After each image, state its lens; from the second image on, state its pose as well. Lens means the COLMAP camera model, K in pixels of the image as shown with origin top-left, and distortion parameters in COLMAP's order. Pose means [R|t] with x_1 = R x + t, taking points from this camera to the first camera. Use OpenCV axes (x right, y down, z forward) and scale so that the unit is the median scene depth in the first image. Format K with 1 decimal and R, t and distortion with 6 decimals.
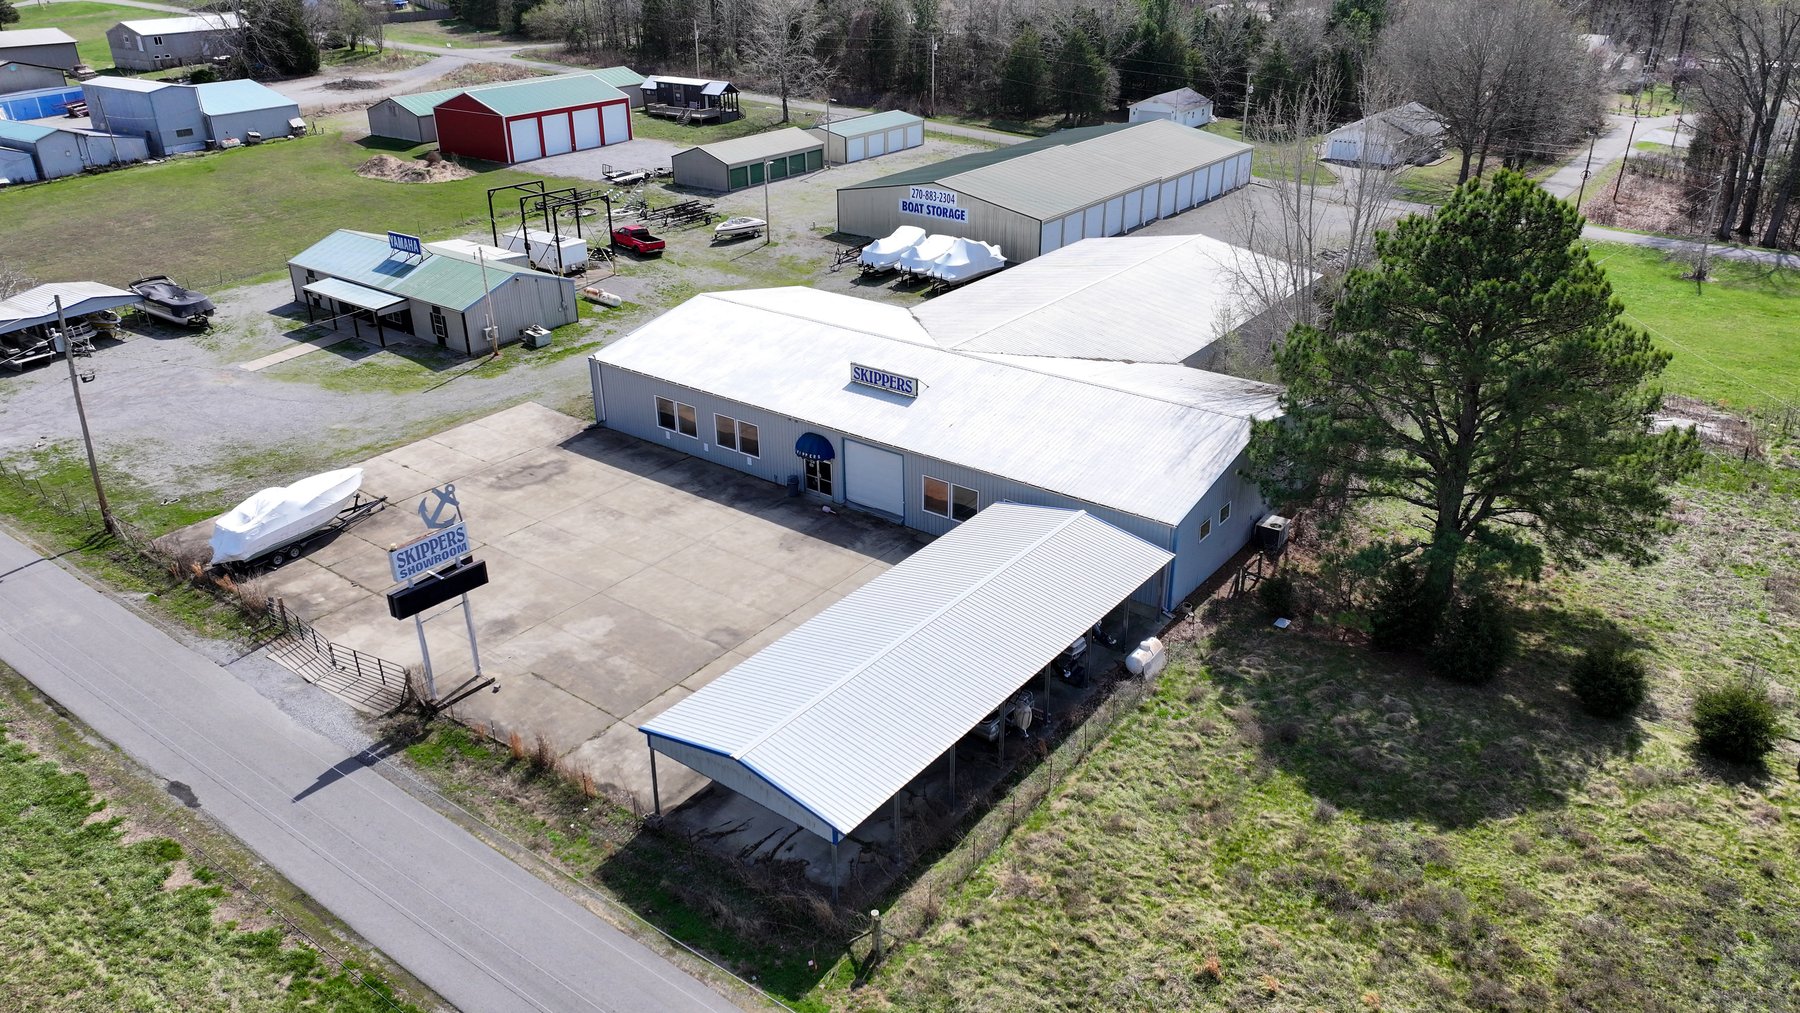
lens RADIAL K [[1264.6, 0, 898.7], [0, 1264.6, 502.4], [0, 0, 1]] dist [-0.002261, 0.018092]
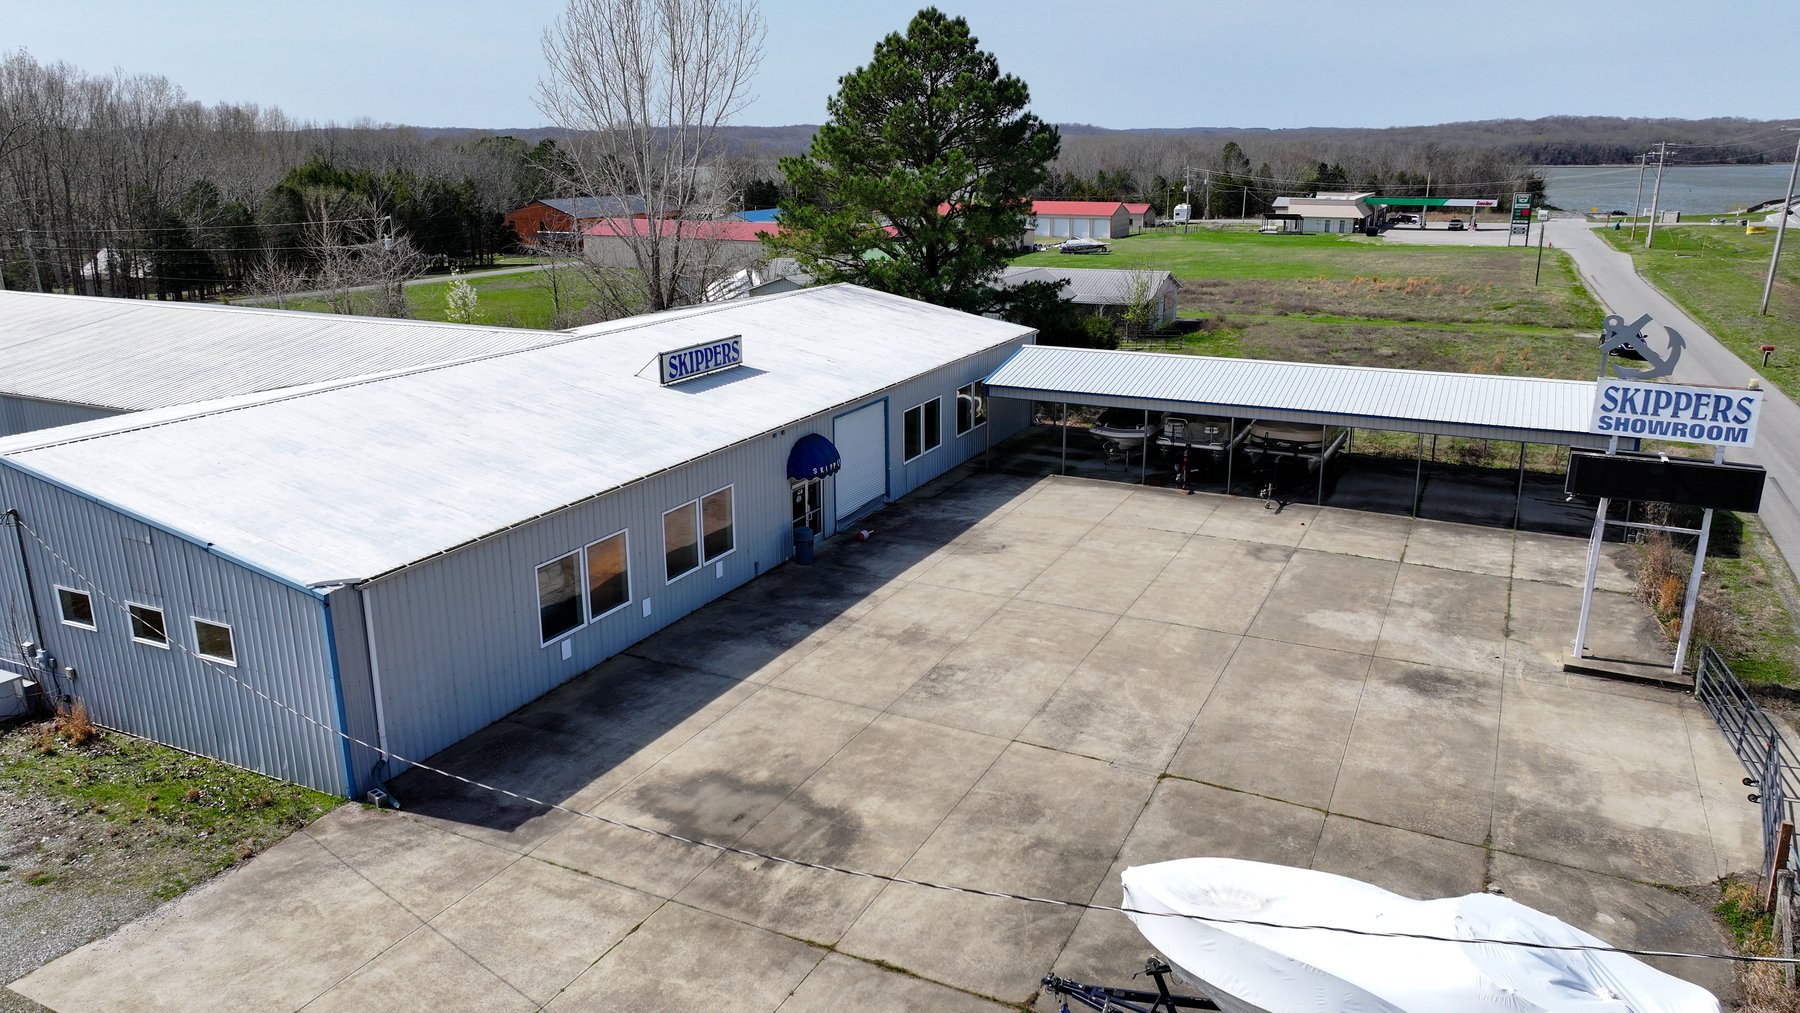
lens RADIAL K [[1264.6, 0, 898.7], [0, 1264.6, 502.4], [0, 0, 1]] dist [-0.002261, 0.018092]
pose [[-0.189493, -0.260540, 0.946684, -0.542692], [0.425233, 0.847269, 0.318297, -0.167159], [-0.885025, 0.462876, -0.049761, 0.849809]]
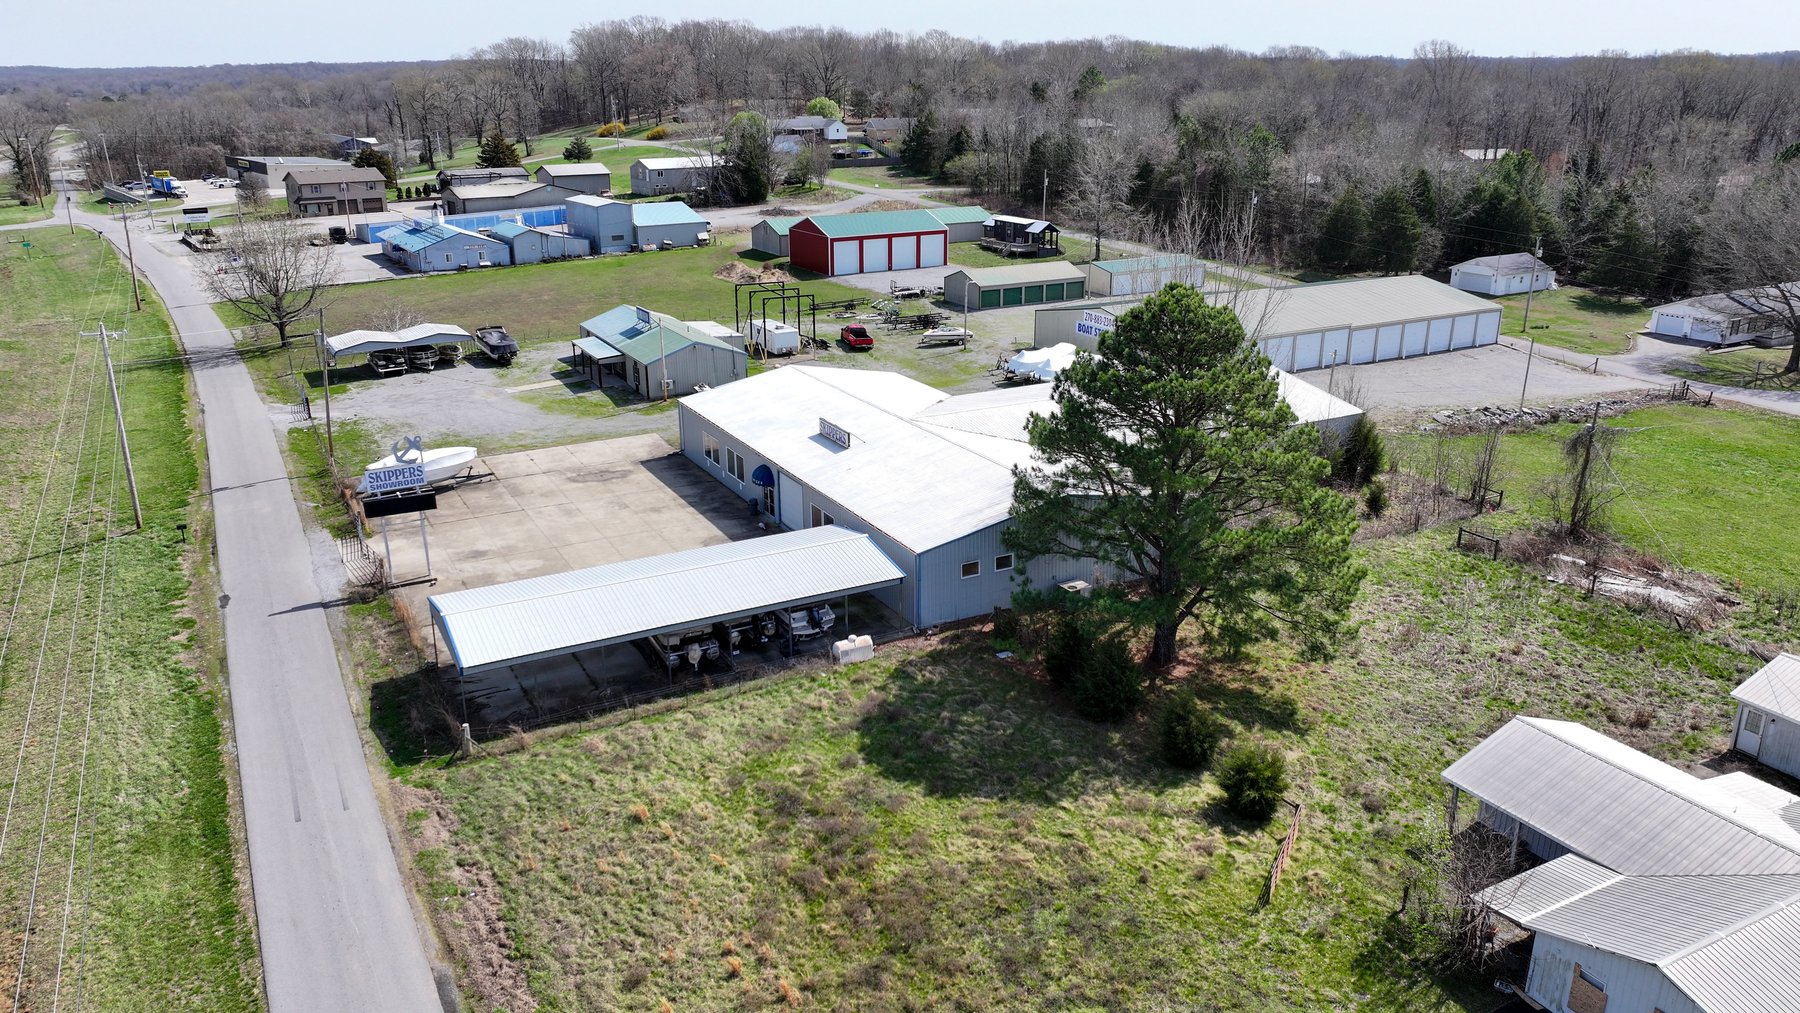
lens RADIAL K [[1264.6, 0, 898.7], [0, 1264.6, 502.4], [0, 0, 1]] dist [-0.002261, 0.018092]
pose [[0.909289, 0.135361, -0.393536, 0.469848], [-0.179855, 0.980573, -0.078287, 0.047857], [0.375294, 0.141965, 0.915970, -0.085534]]
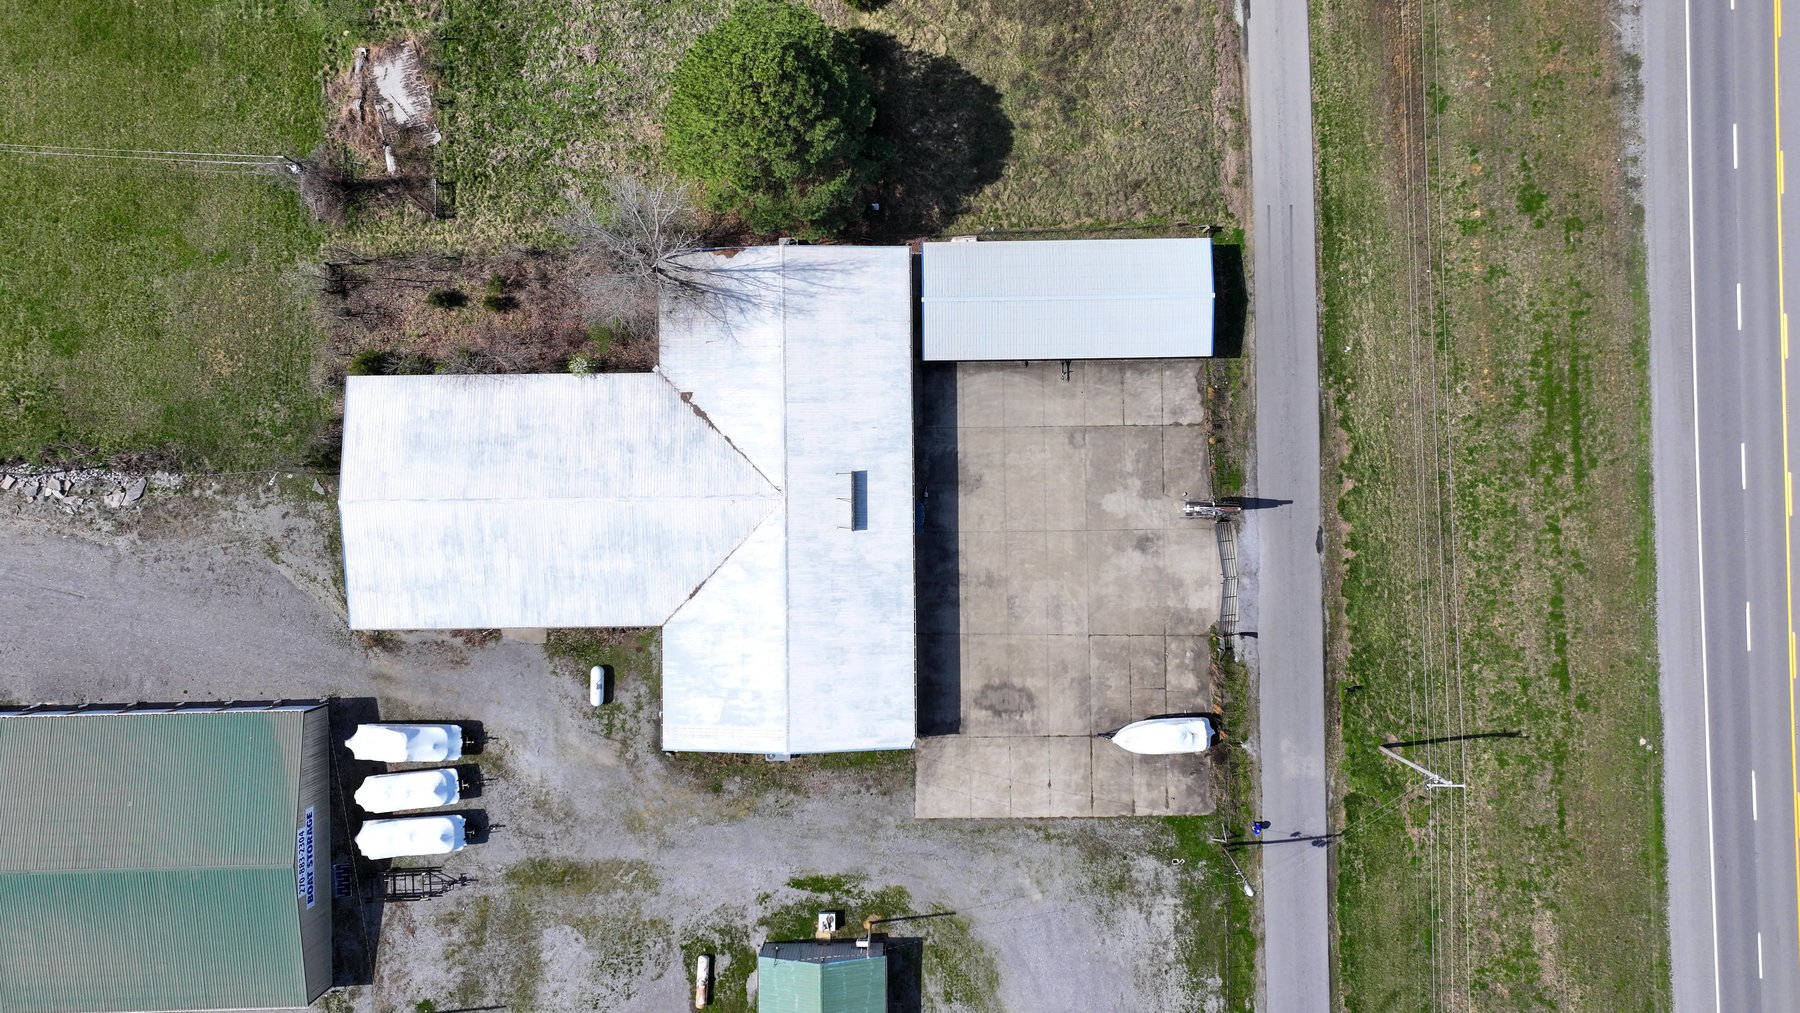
lens RADIAL K [[1264.6, 0, 898.7], [0, 1264.6, 502.4], [0, 0, 1]] dist [-0.002261, 0.018092]
pose [[-0.611681, -0.790885, 0.018618, -0.061072], [0.348340, -0.248132, 0.903930, -1.170489], [-0.710285, 0.559402, 0.427275, 0.317240]]
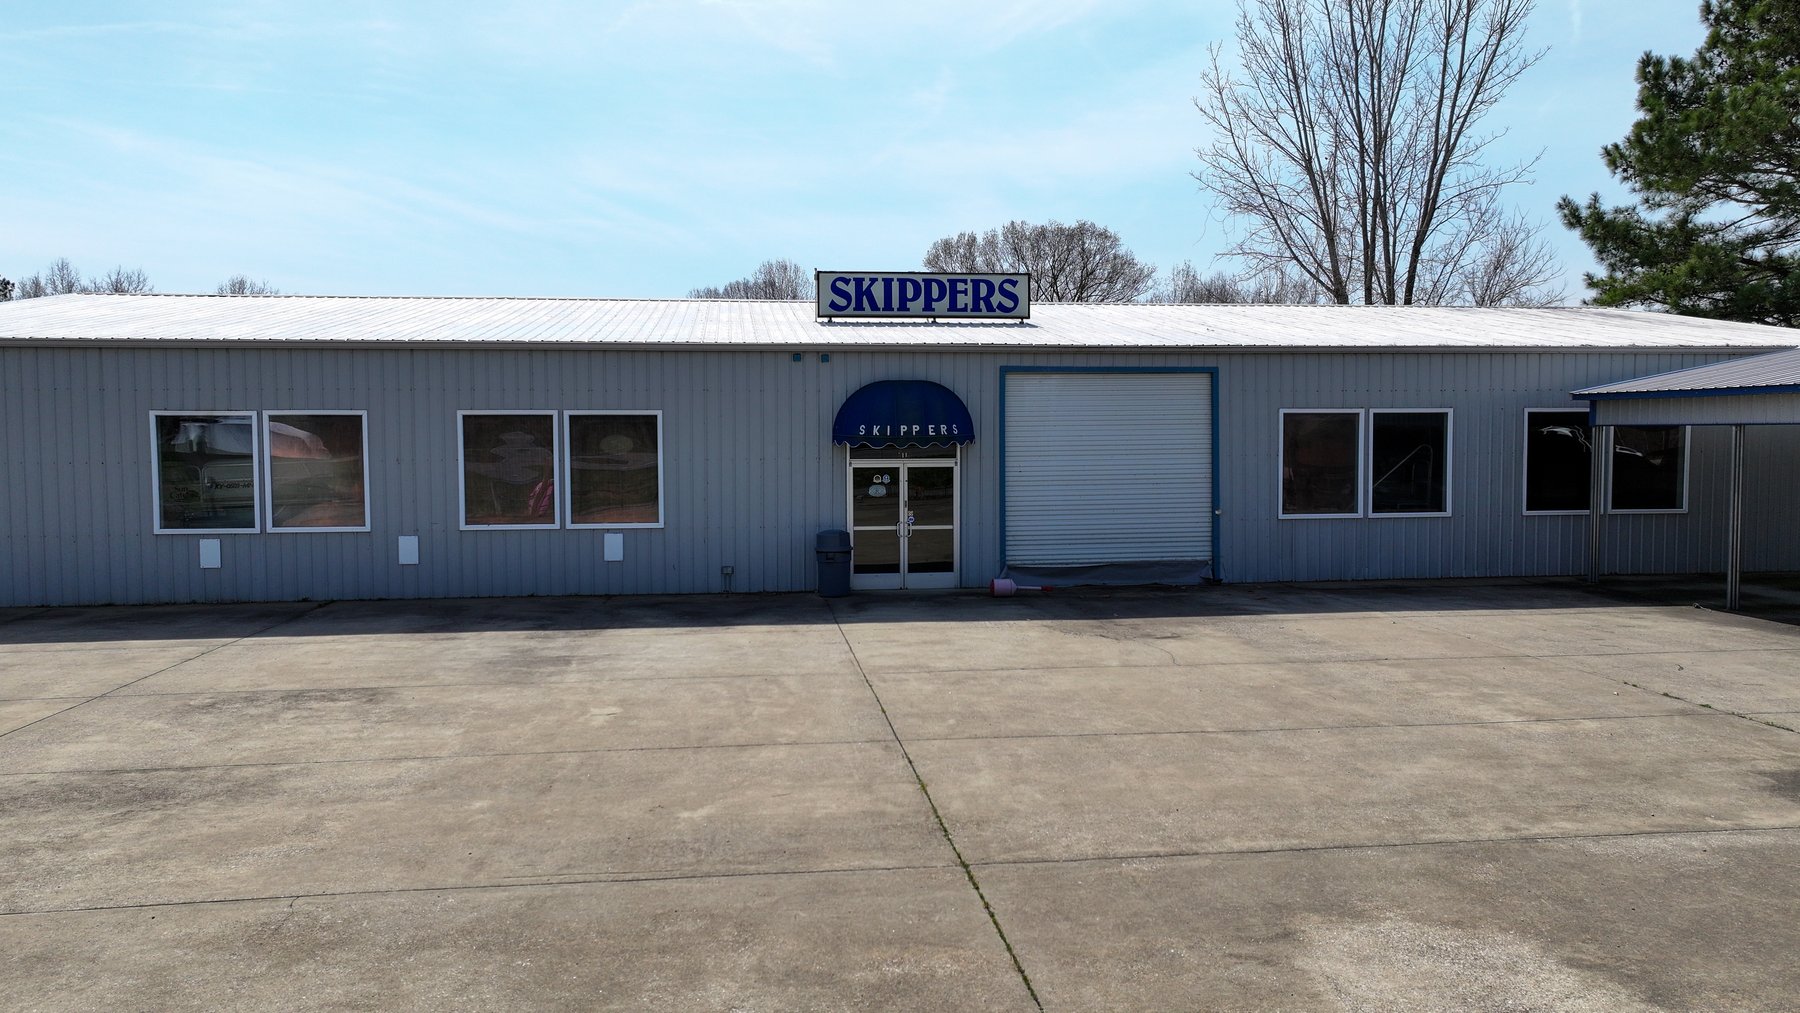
lens RADIAL K [[1264.6, 0, 898.7], [0, 1264.6, 502.4], [0, 0, 1]] dist [-0.002261, 0.018092]
pose [[0.713302, -0.035435, 0.699961, -0.253567], [0.297969, 0.919298, -0.257109, 0.051141], [-0.634362, 0.391963, 0.666295, 0.669048]]
